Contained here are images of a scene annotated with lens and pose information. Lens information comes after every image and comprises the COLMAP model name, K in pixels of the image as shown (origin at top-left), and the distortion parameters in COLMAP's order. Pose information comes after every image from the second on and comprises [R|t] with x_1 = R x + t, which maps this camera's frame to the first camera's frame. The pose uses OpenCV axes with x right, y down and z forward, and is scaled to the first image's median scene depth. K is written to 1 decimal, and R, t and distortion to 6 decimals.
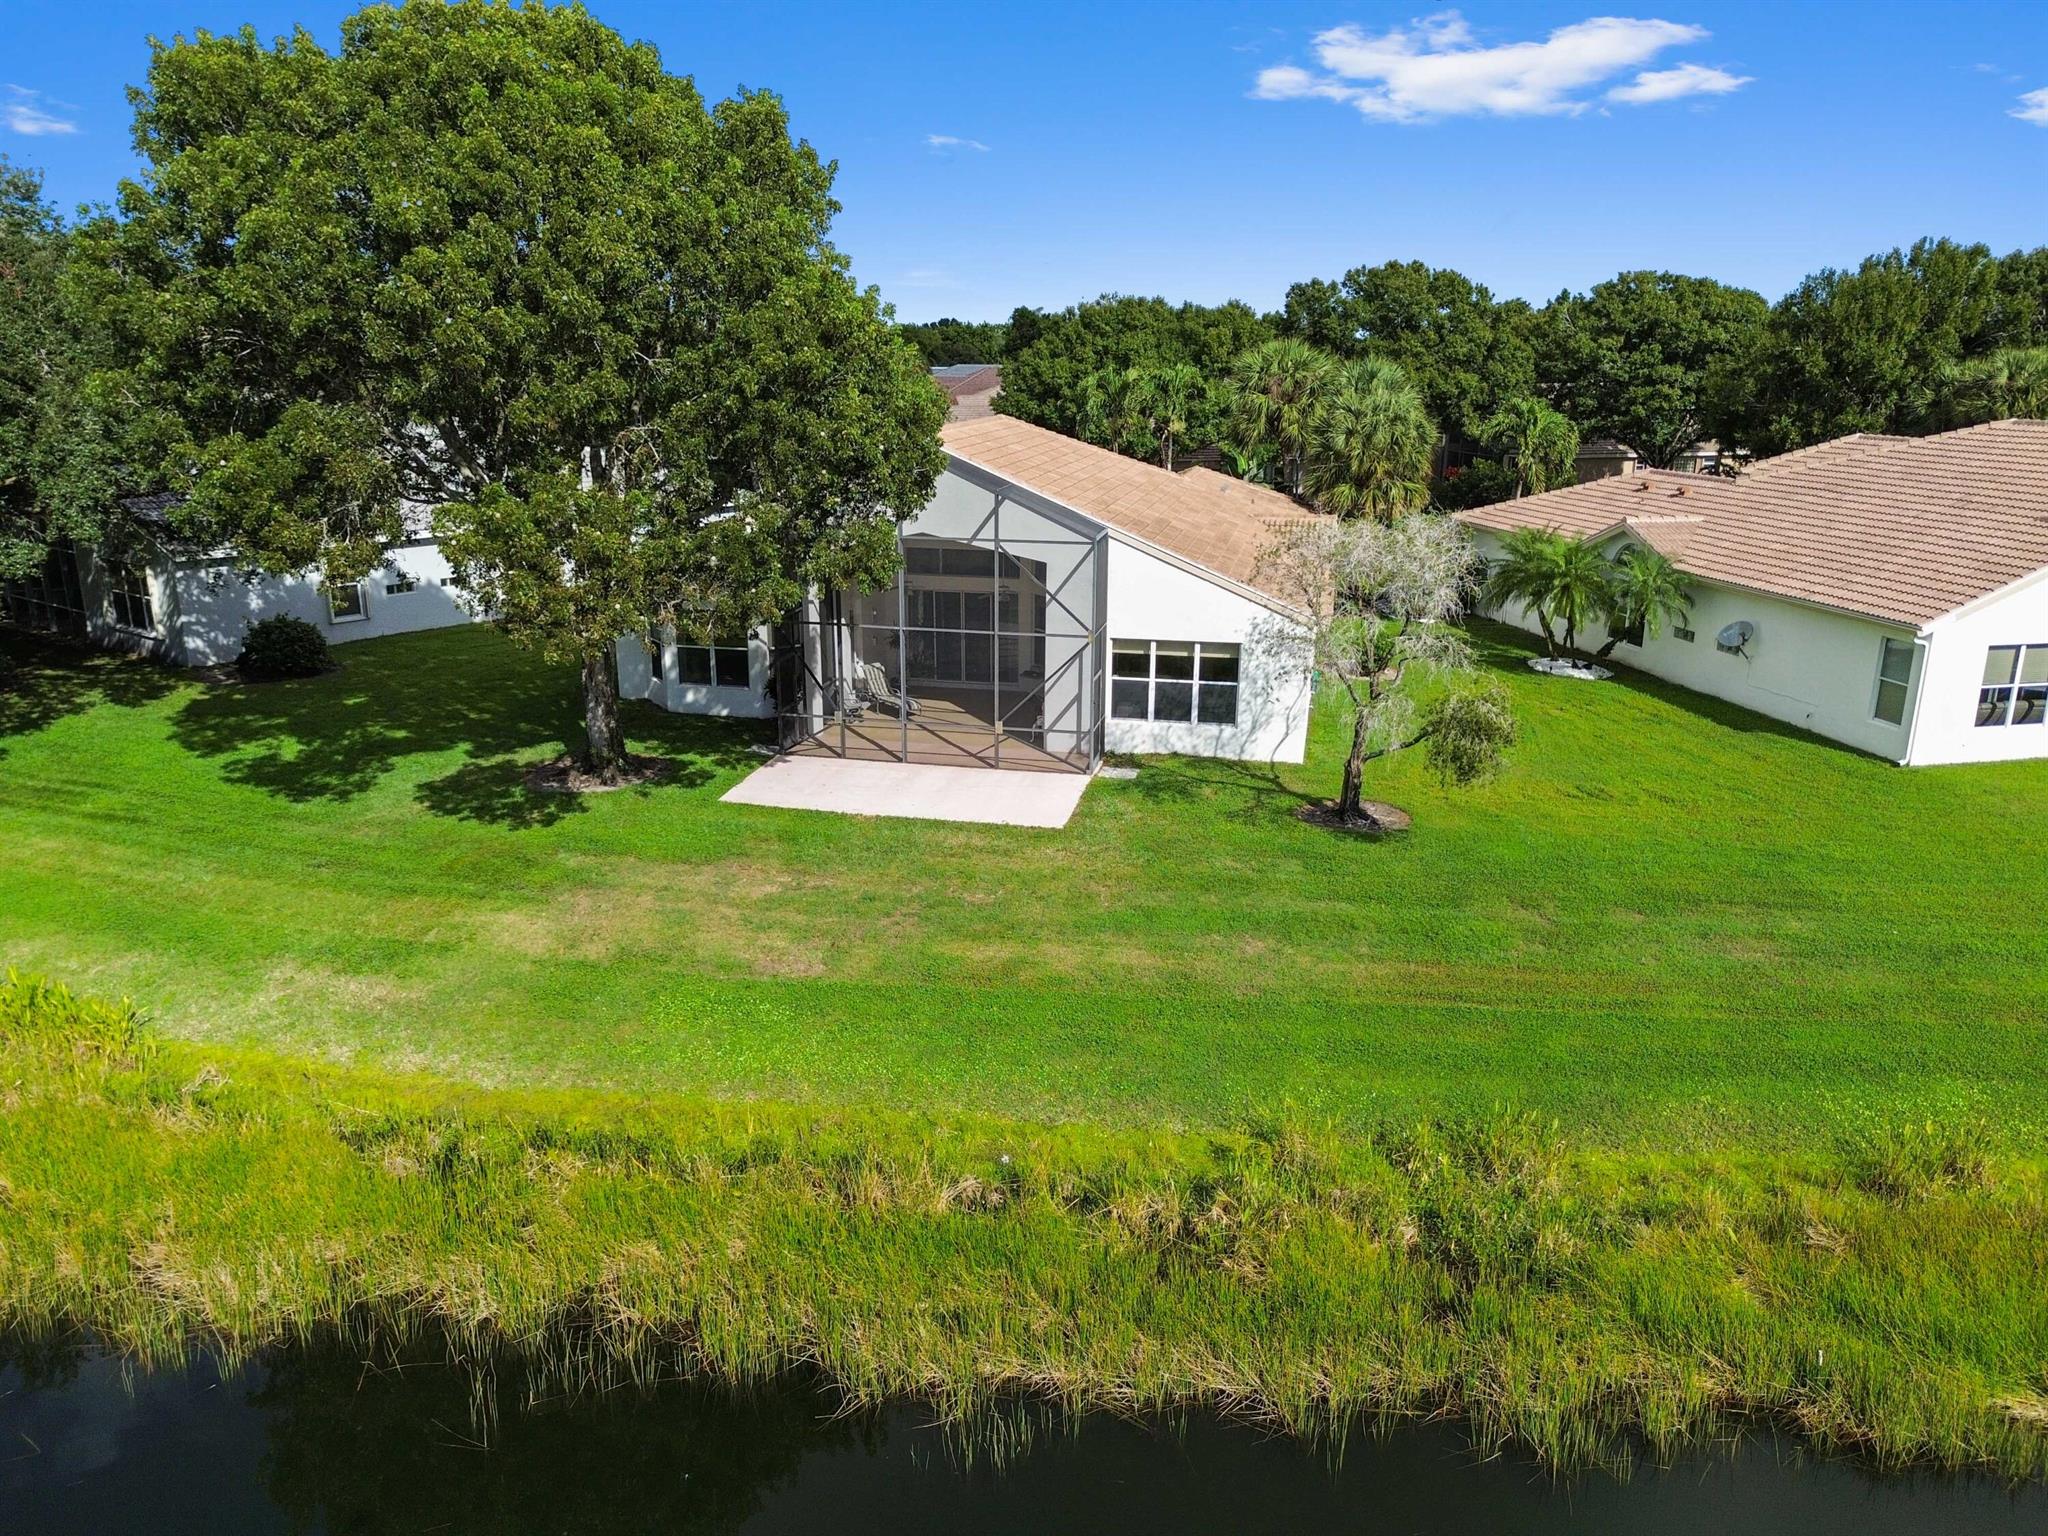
lens RADIAL K [[1464.7, 0, 1024.0], [0, 1464.7, 768.0], [0, 0, 1]] dist [0.079345, -0.079884]
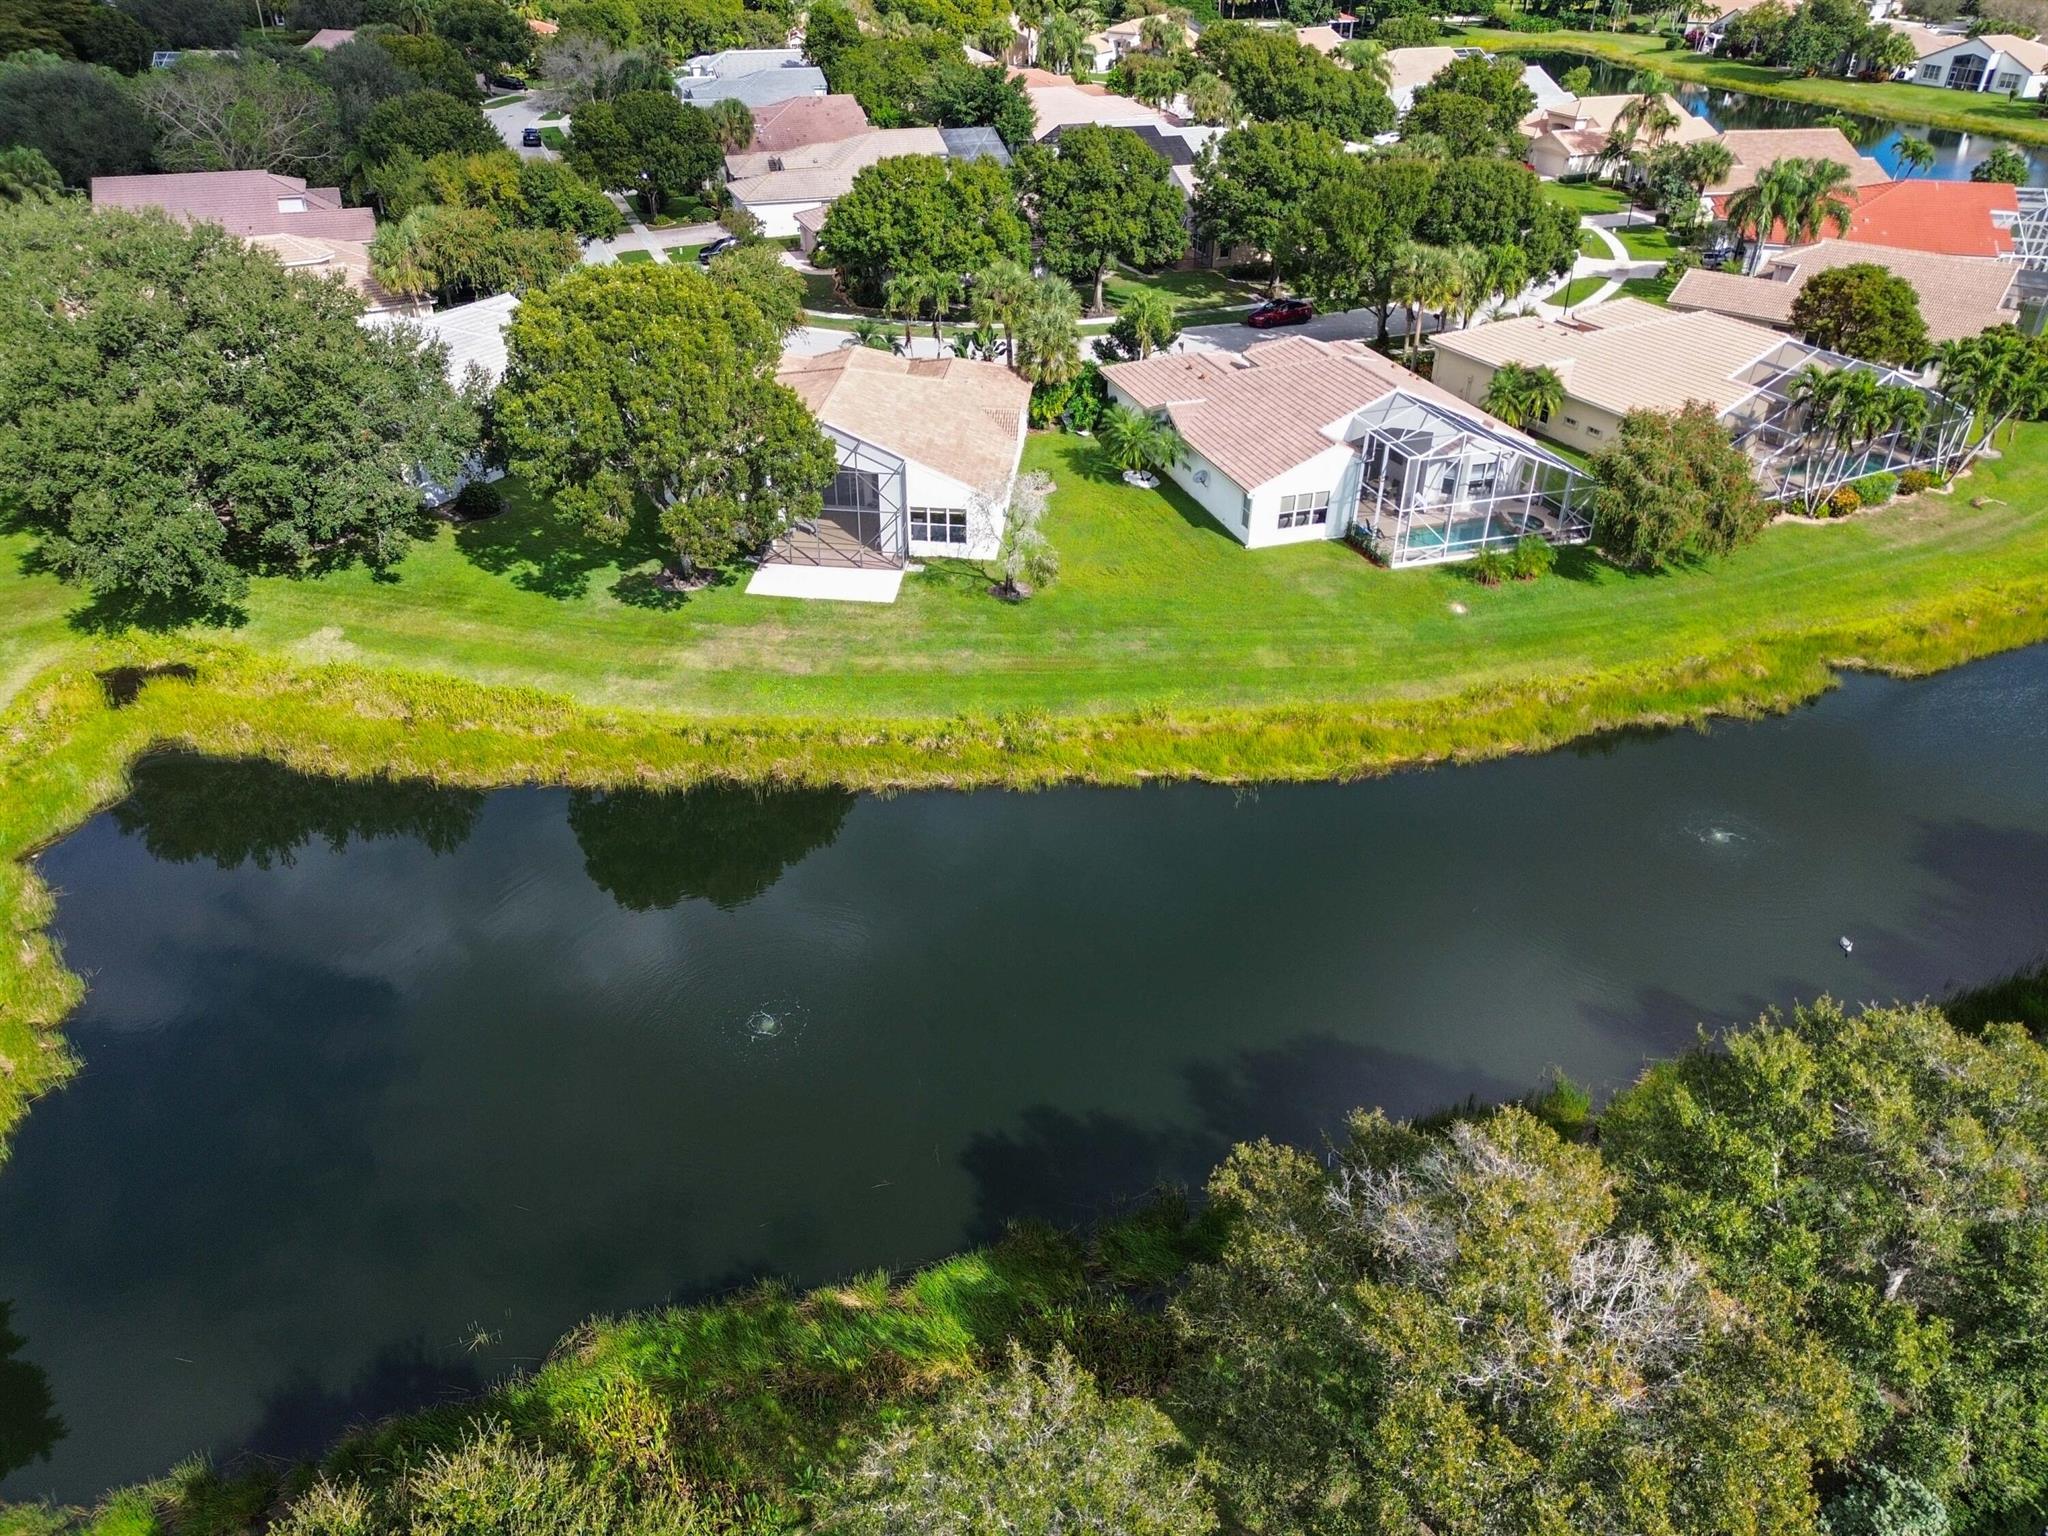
lens RADIAL K [[1464.7, 0, 1024.0], [0, 1464.7, 768.0], [0, 0, 1]] dist [0.079345, -0.079884]
pose [[0.991815, -0.060069, 0.112673, -0.044781], [0.026811, 0.960730, 0.276185, -0.329034], [-0.124839, -0.270904, 0.954477, -1.308516]]
